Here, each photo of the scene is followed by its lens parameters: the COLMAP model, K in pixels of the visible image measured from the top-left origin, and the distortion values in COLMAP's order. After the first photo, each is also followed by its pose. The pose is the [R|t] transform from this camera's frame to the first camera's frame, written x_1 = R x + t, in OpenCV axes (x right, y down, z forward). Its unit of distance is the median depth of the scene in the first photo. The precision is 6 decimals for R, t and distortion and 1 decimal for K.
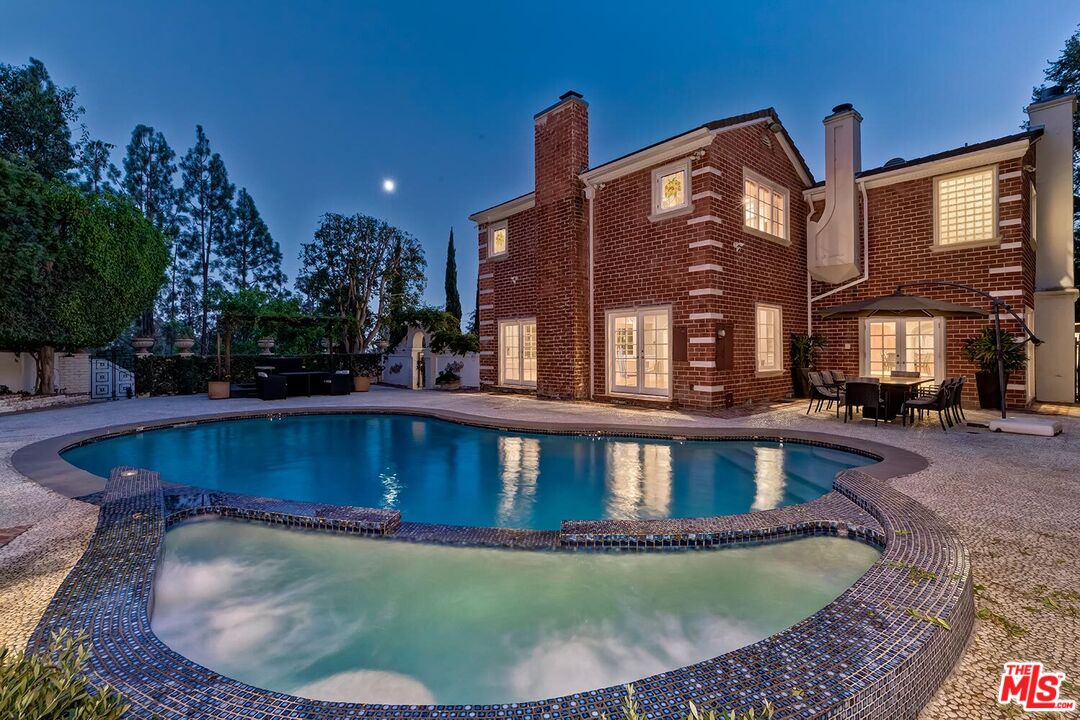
lens RADIAL K [[493.5, 0, 534.7], [0, 493.5, 343.2], [0, 0, 1]] dist [0.000560, -0.000231]
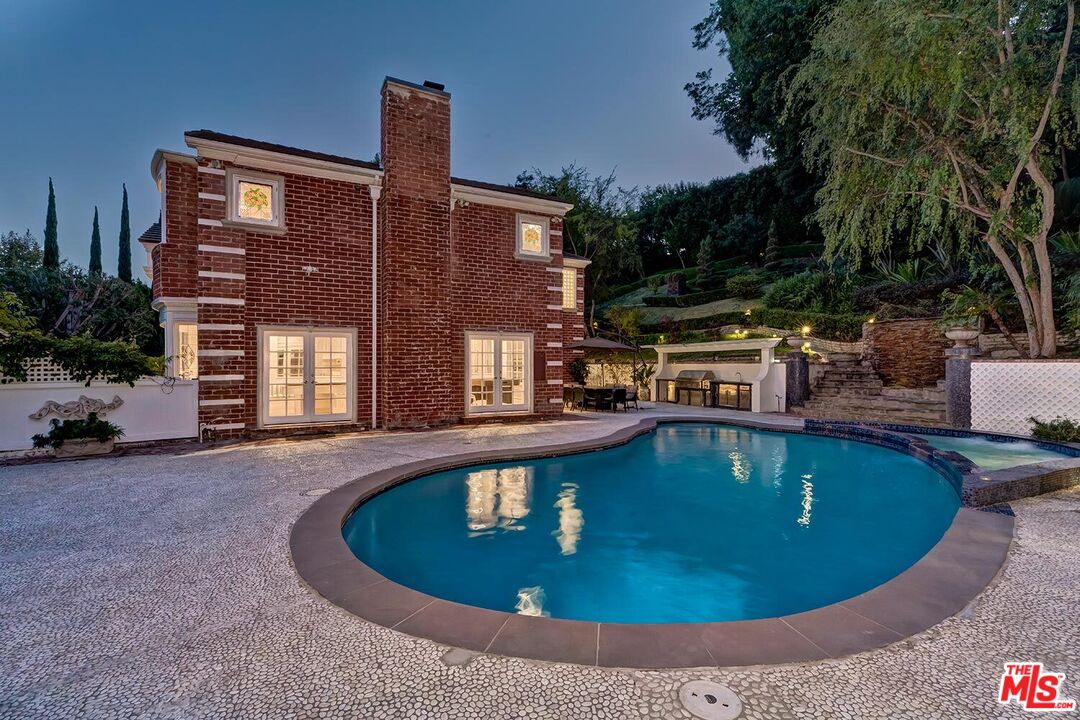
lens RADIAL K [[503.7, 0, 555.7], [0, 503.7, 360.4], [0, 0, 1]] dist [-0.006514, 0.002300]
pose [[0.190889, 0.014880, 0.981499, -0.628326], [-0.011150, 0.999853, -0.012989, 0.002436], [-0.981548, -0.008464, 0.191027, 0.491938]]
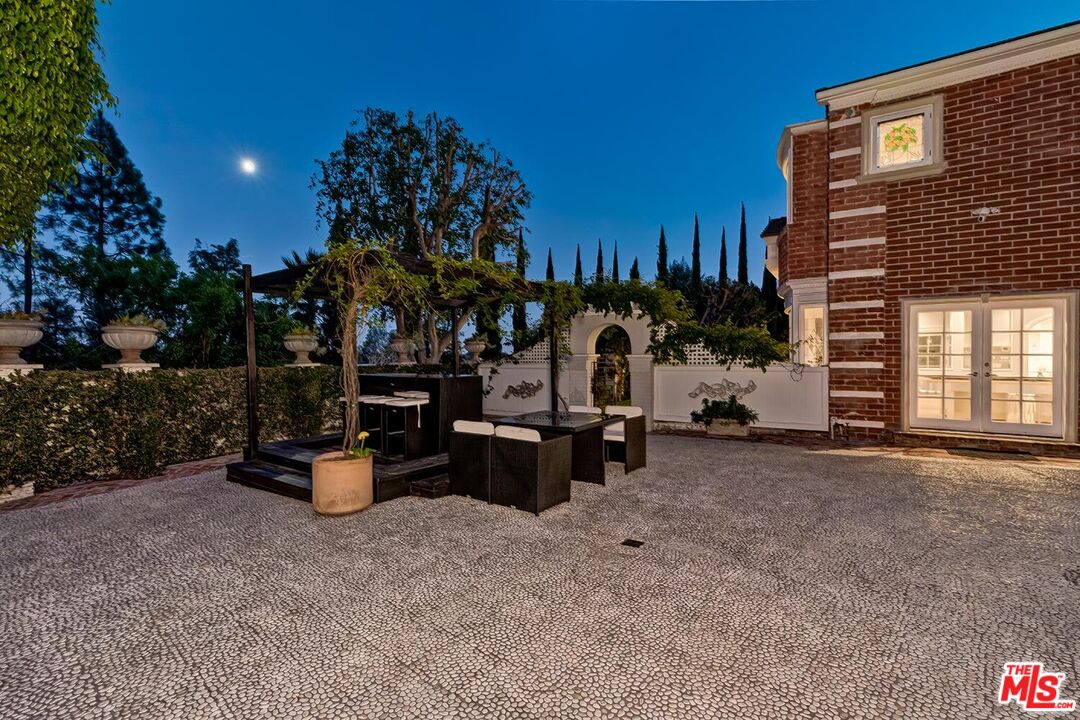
lens RADIAL K [[466.5, 0, 543.9], [0, 466.5, 359.7], [0, 0, 1]] dist [0.004869, -0.000004]
pose [[0.959789, 0.012483, 0.280445, -0.545609], [-0.016657, 0.999783, 0.012507, 0.013851], [-0.280228, -0.016675, 0.959789, 0.638821]]
